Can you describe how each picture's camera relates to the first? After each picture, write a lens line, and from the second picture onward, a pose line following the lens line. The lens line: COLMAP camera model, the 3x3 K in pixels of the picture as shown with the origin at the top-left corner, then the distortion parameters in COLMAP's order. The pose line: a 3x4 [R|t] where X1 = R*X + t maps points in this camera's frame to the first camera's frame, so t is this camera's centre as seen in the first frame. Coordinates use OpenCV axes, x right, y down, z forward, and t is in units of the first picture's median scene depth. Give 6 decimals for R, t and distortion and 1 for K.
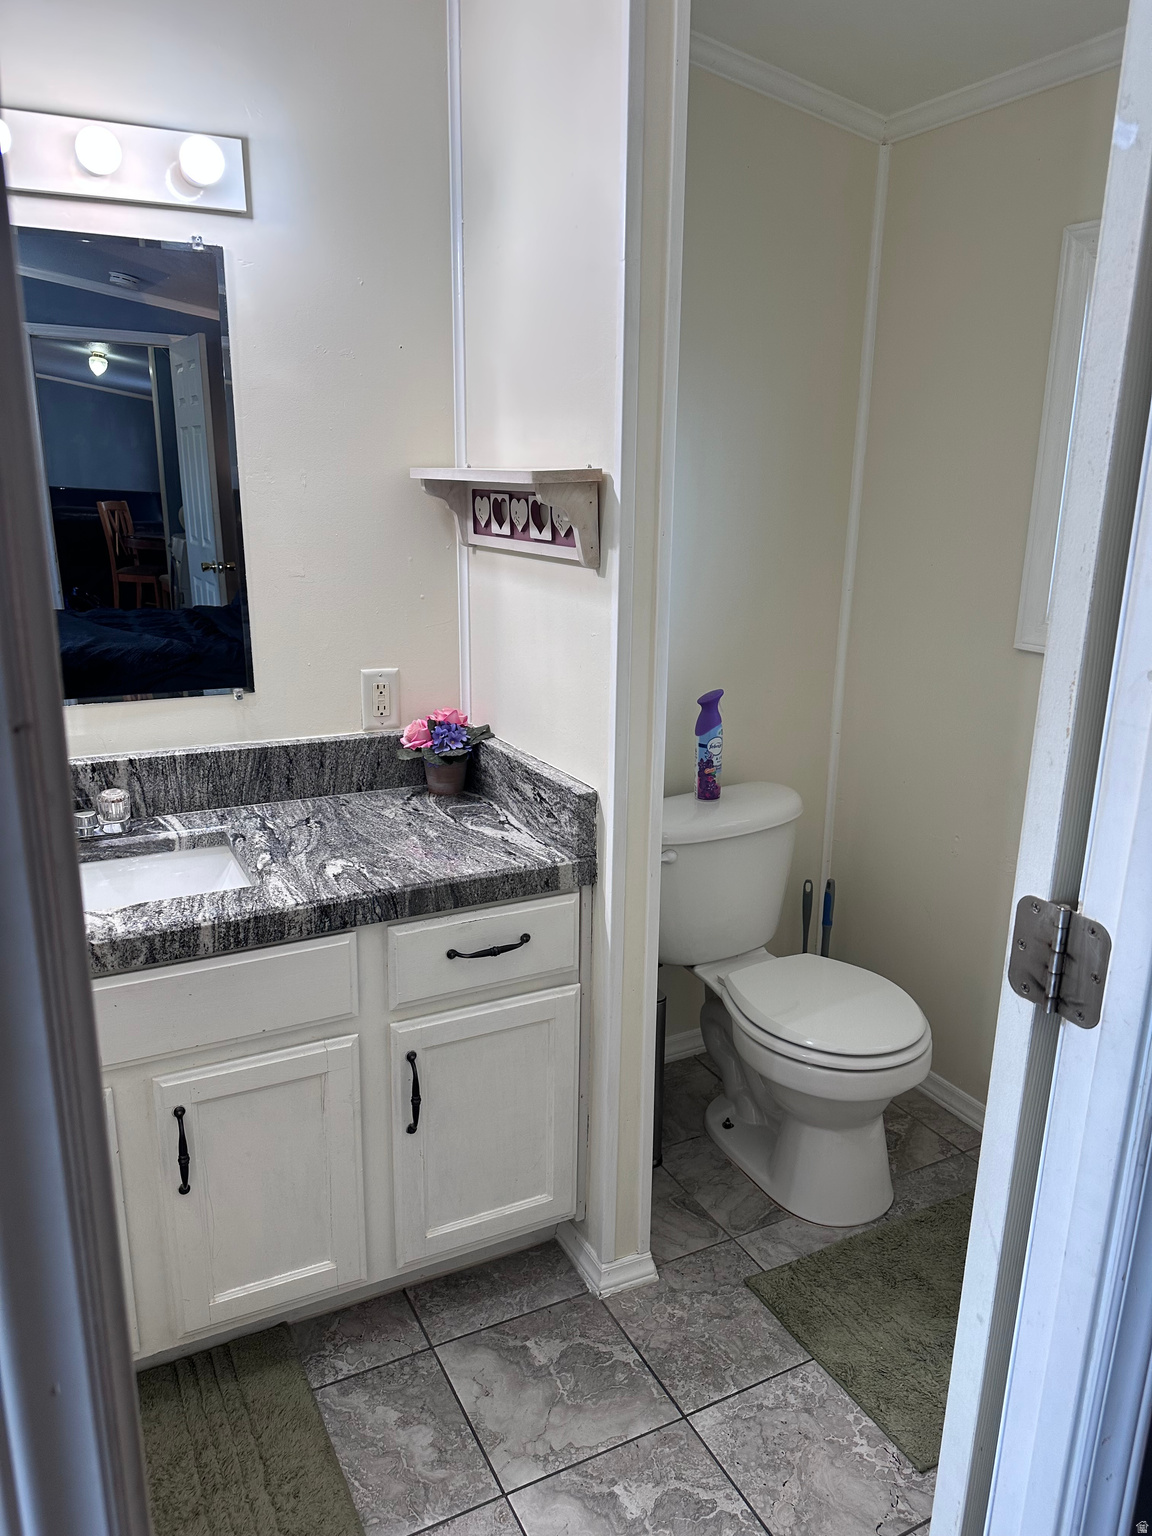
lens RADIAL K [[1076.3, 0, 586.2], [0, 1076.3, 767.0], [0, 0, 1]] dist [0.064698, -0.080936]
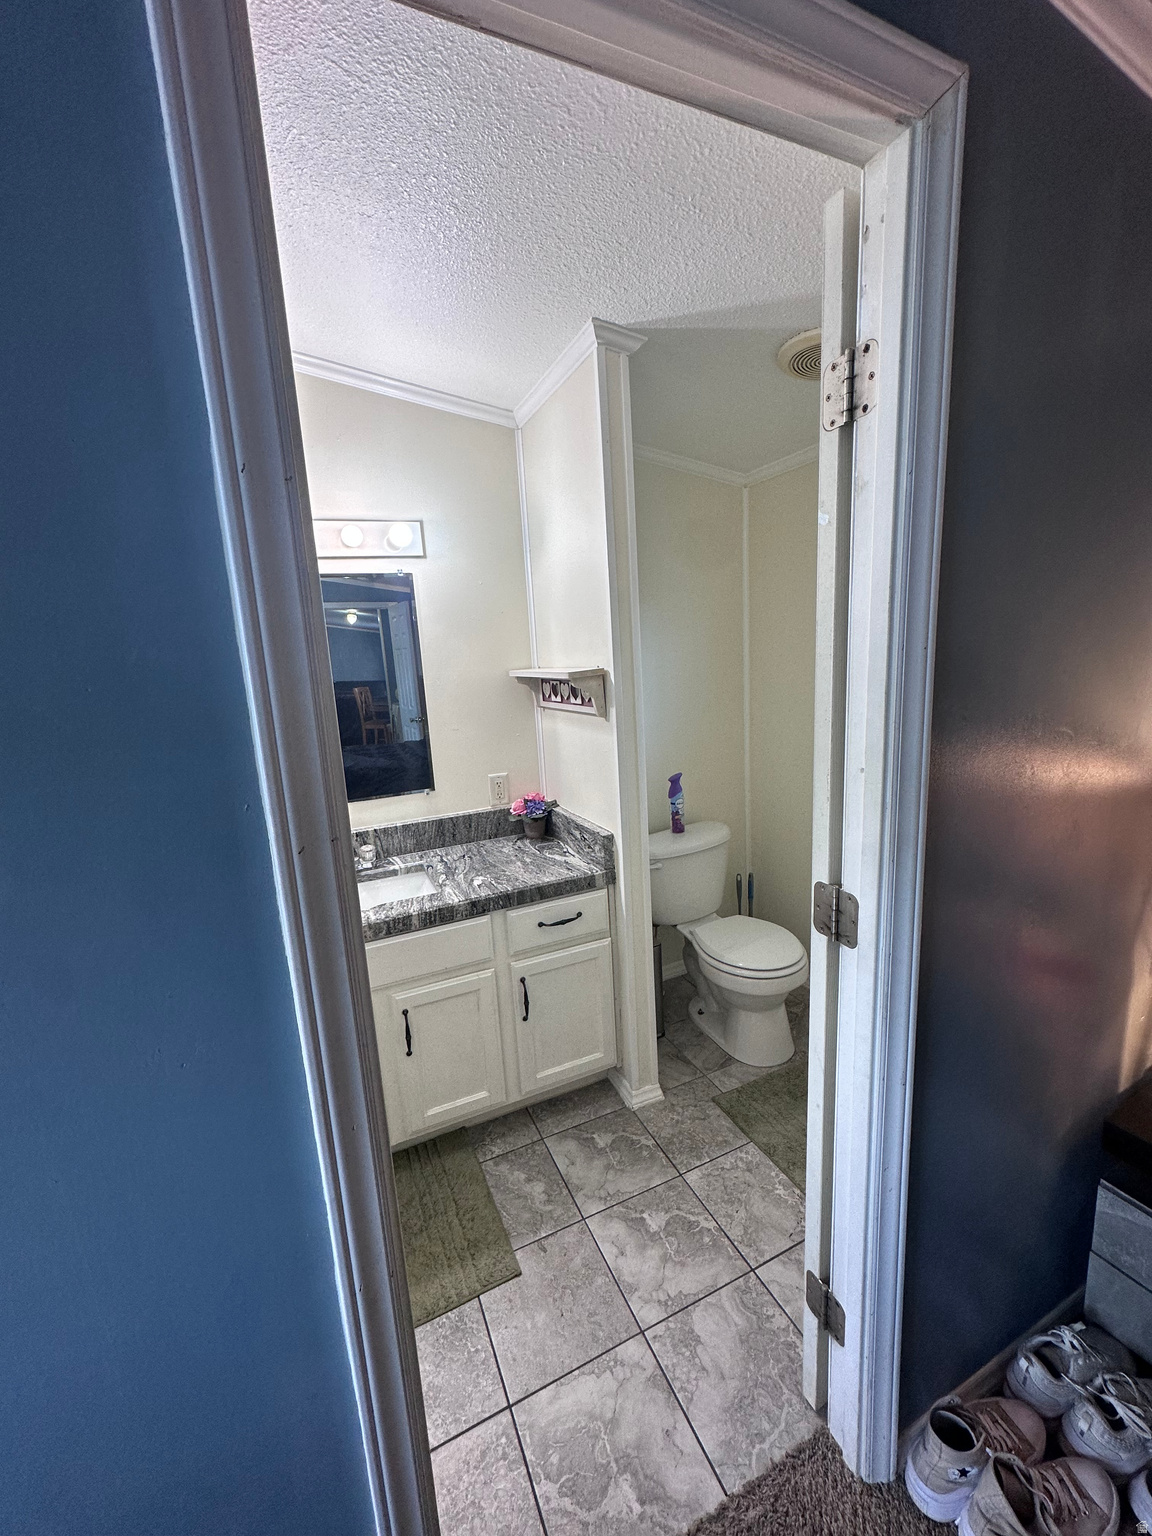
lens RADIAL K [[609.9, 0, 576.9], [0, 609.9, 764.0], [0, 0, 1]] dist [-0.000197, 0.000160]
pose [[0.995487, -0.062131, -0.071730, 0.031184], [0.056203, 0.995055, -0.081893, -0.014522], [0.076464, 0.077492, 0.994056, -0.078759]]
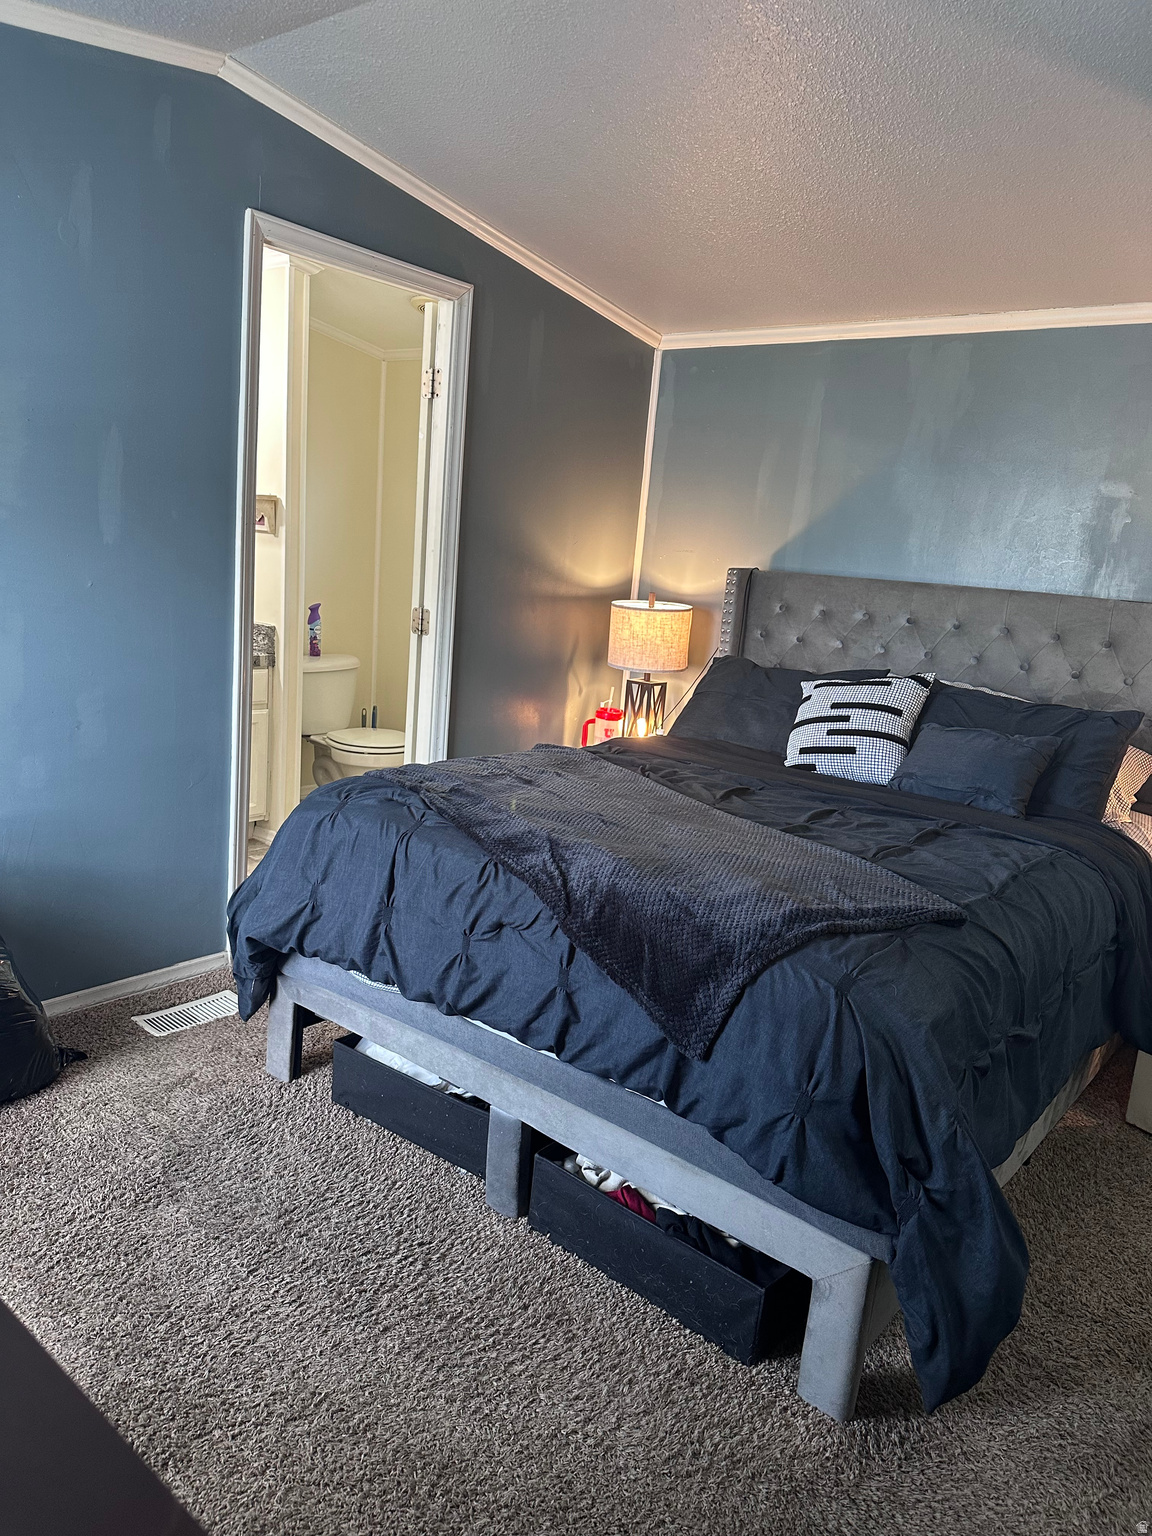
lens RADIAL K [[1075.1, 0, 585.8], [0, 1075.1, 774.5], [0, 0, 1]] dist [0.070178, -0.000351]
pose [[0.918613, -0.024722, 0.394384, -0.323621], [0.037453, 0.998995, -0.024613, 0.450831], [-0.393379, 0.037381, 0.918616, -1.543859]]
